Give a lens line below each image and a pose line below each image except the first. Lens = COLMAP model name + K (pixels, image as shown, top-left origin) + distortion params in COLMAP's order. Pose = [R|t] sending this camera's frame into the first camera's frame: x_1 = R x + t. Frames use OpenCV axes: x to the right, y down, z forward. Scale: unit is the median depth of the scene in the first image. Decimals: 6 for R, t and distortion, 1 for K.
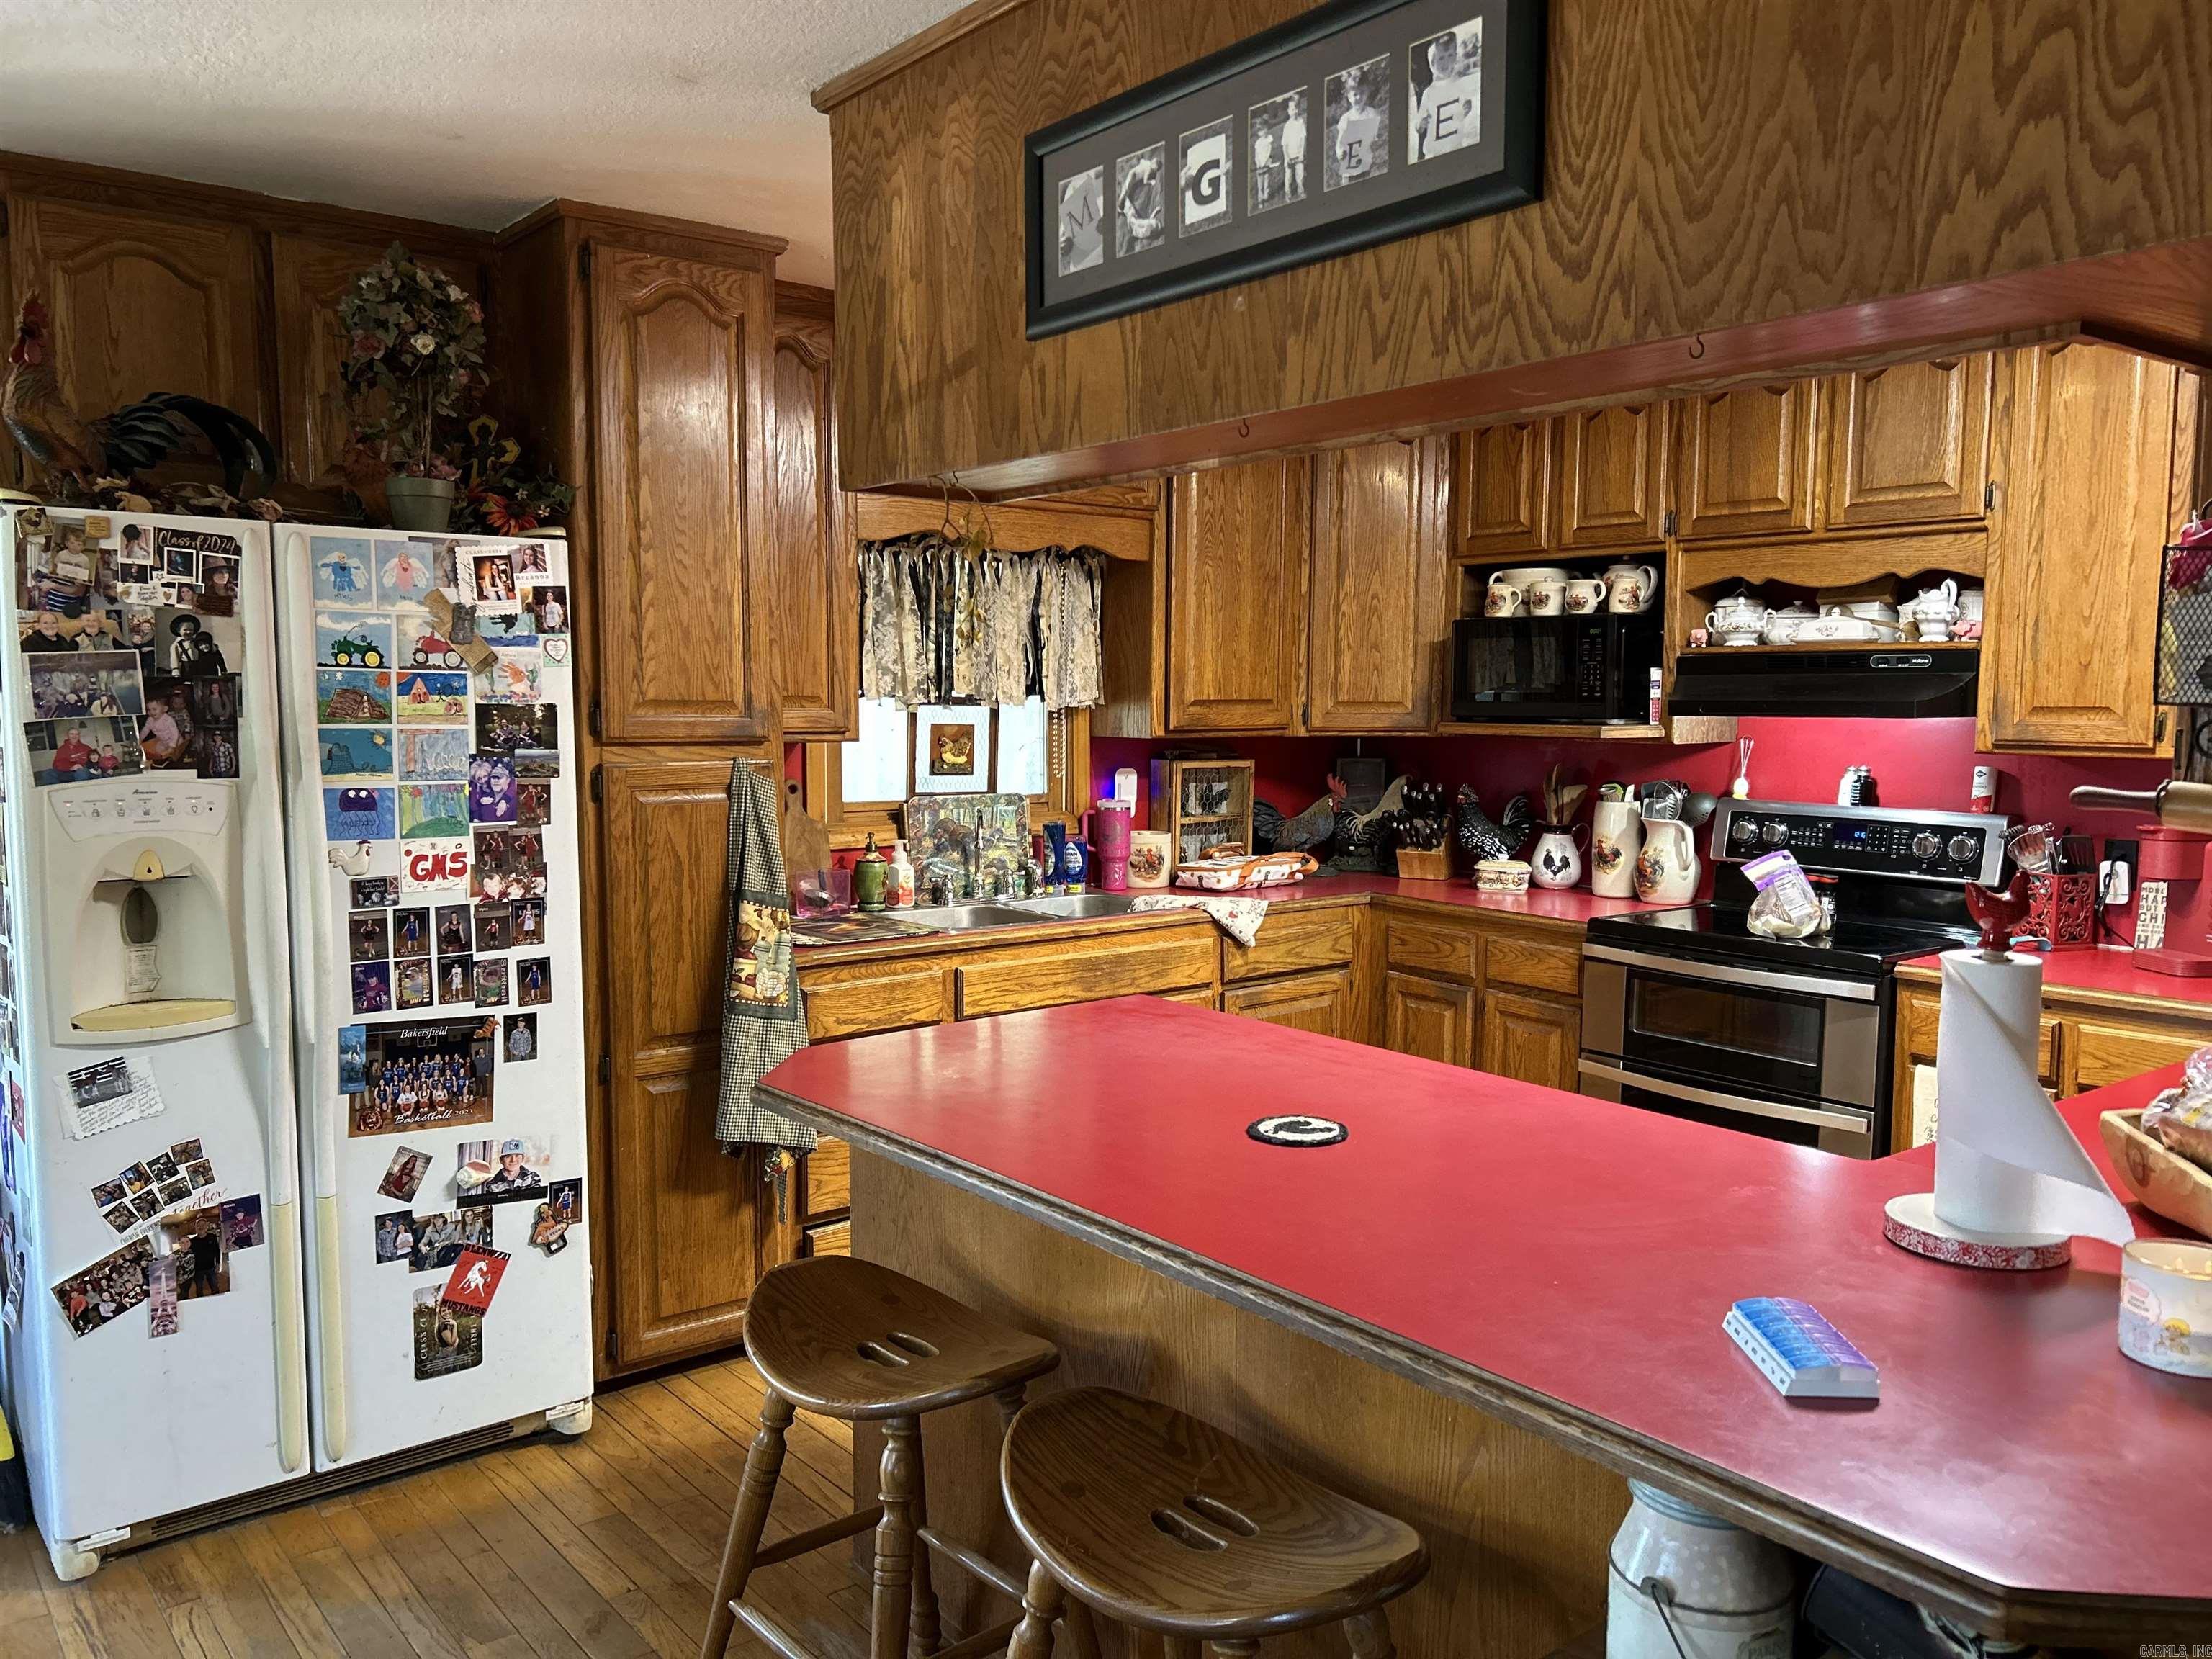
lens RADIAL K [[1715.0, 0, 1111.4], [0, 1715.0, 837.2], [0, 0, 1]] dist [0.024310, -0.025302]
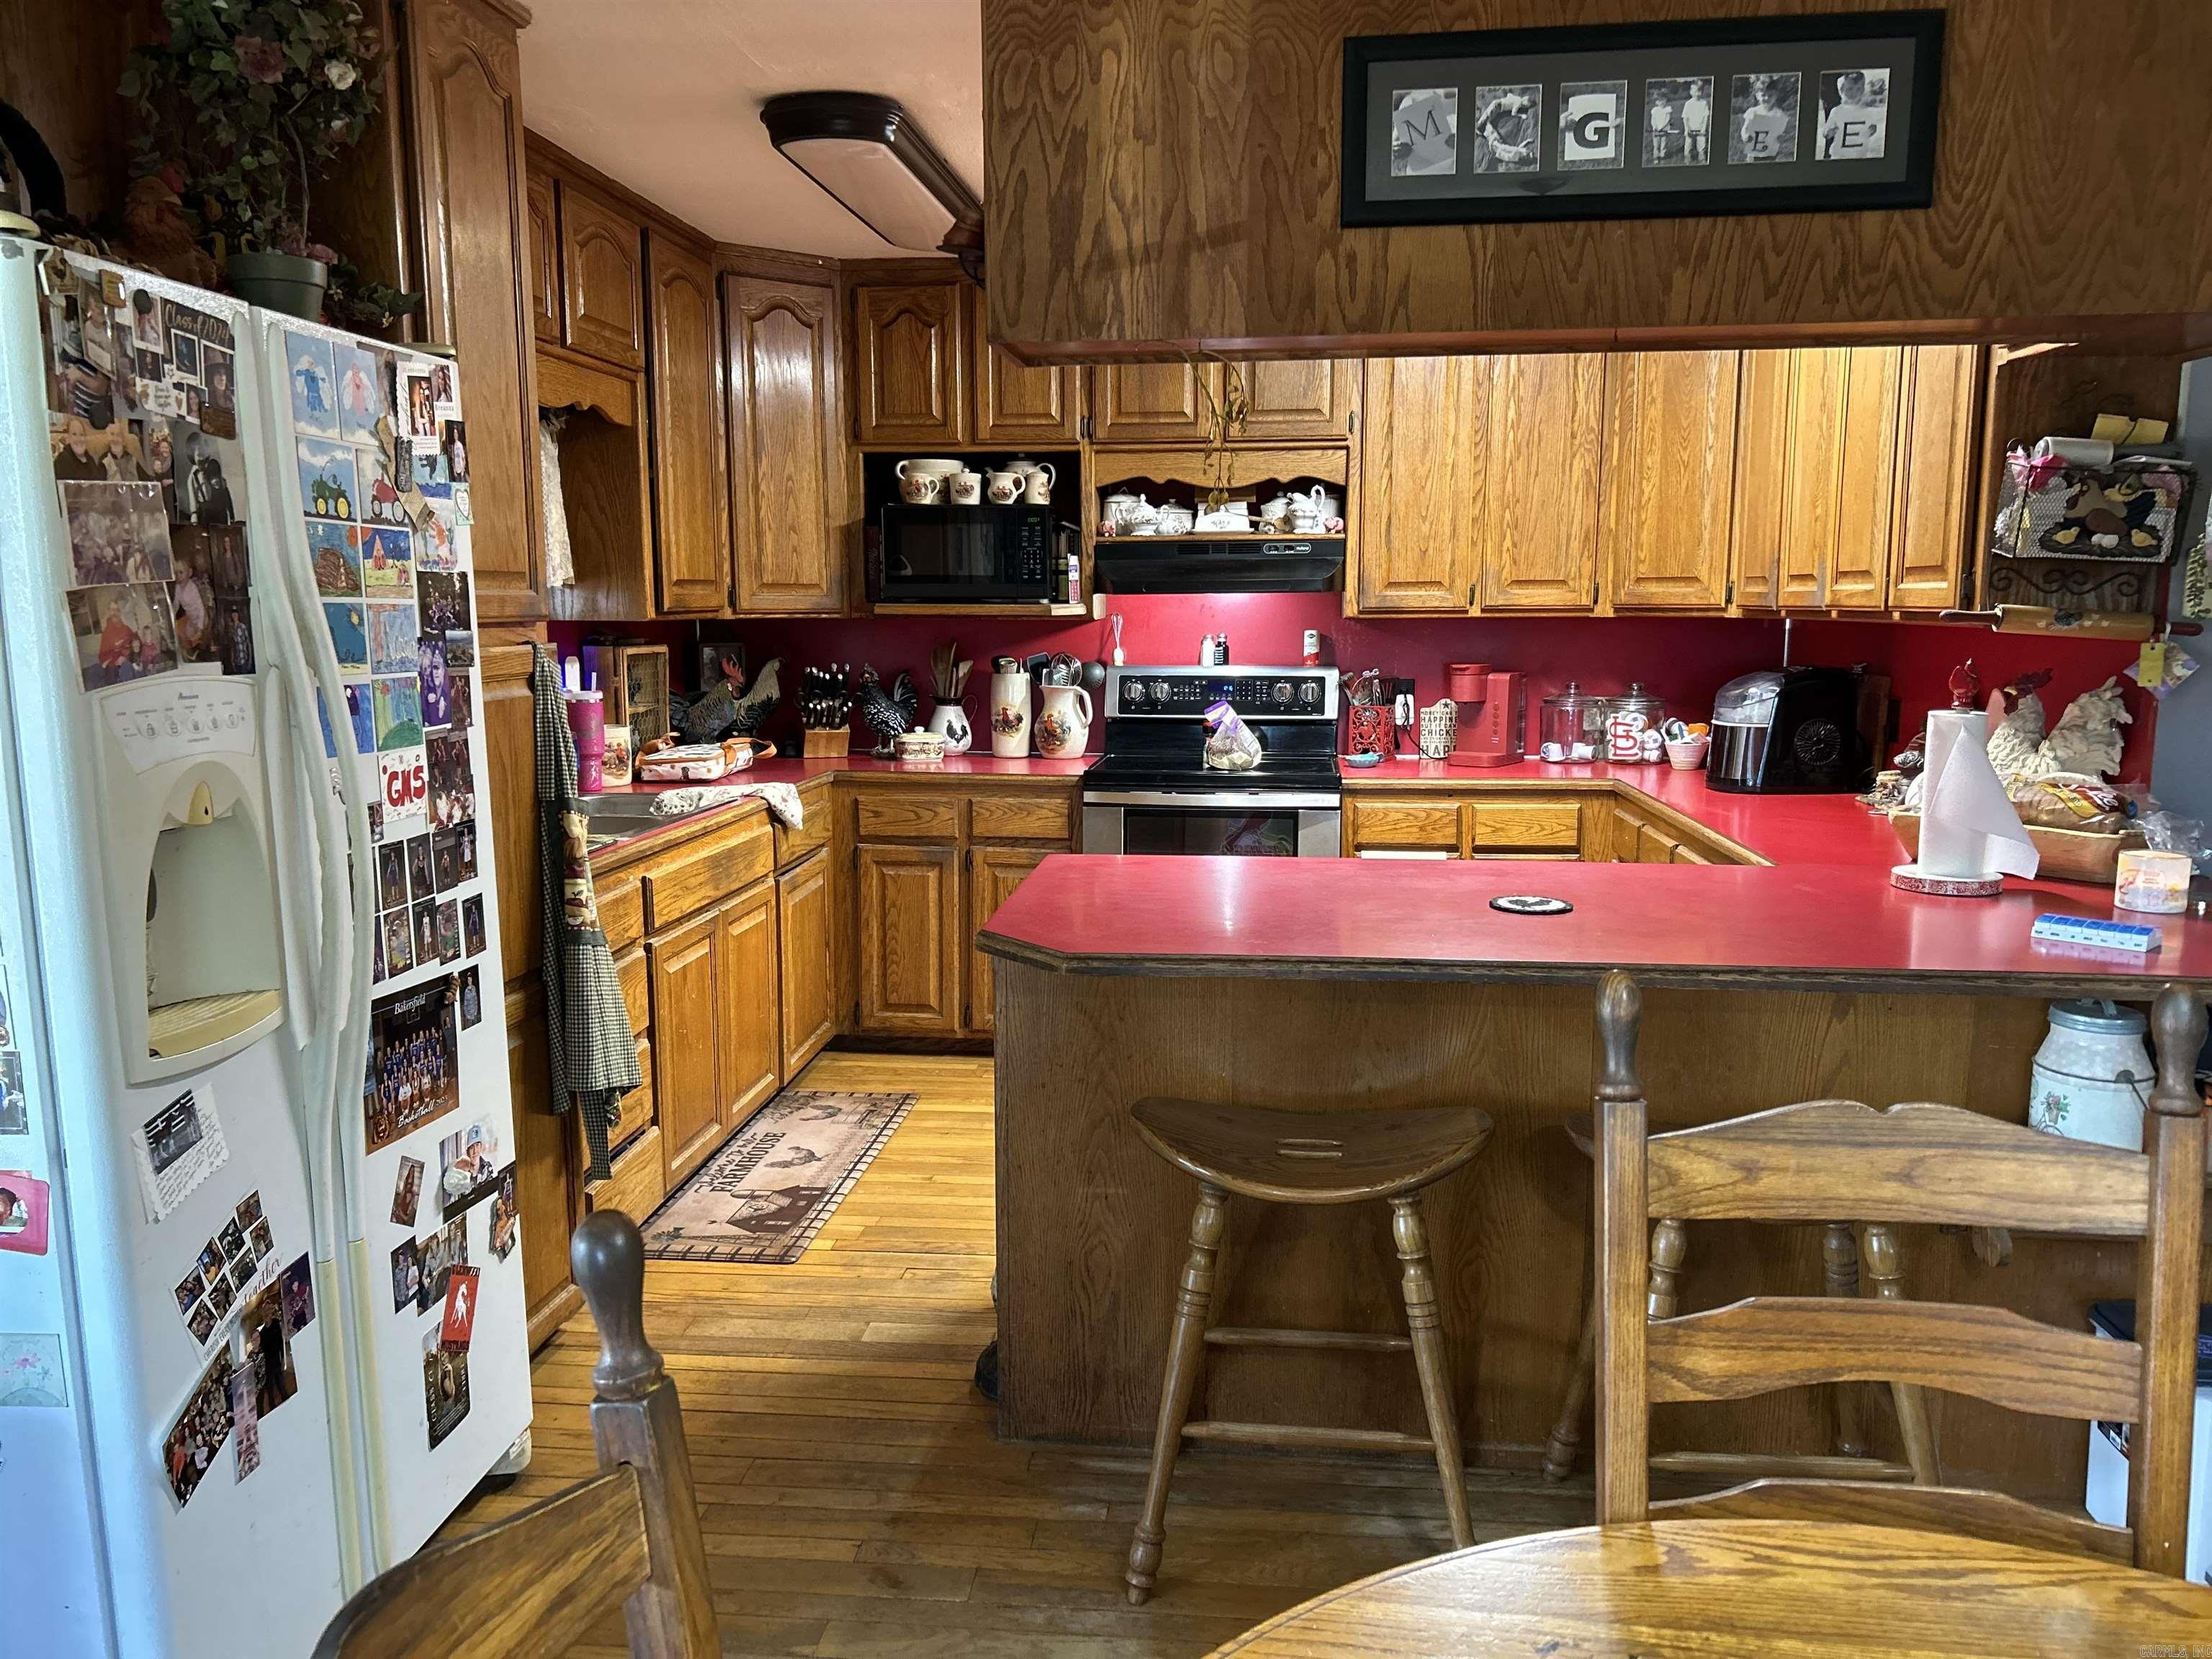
lens RADIAL K [[1693.9, 0, 1151.0], [0, 1693.9, 836.8], [0, 0, 1]] dist [0.070363, -0.091566]
pose [[0.697768, -0.107813, 0.708164, -0.699684], [0.068003, 0.994114, 0.084343, -0.002165], [-0.713088, -0.010695, 0.700993, 0.233451]]
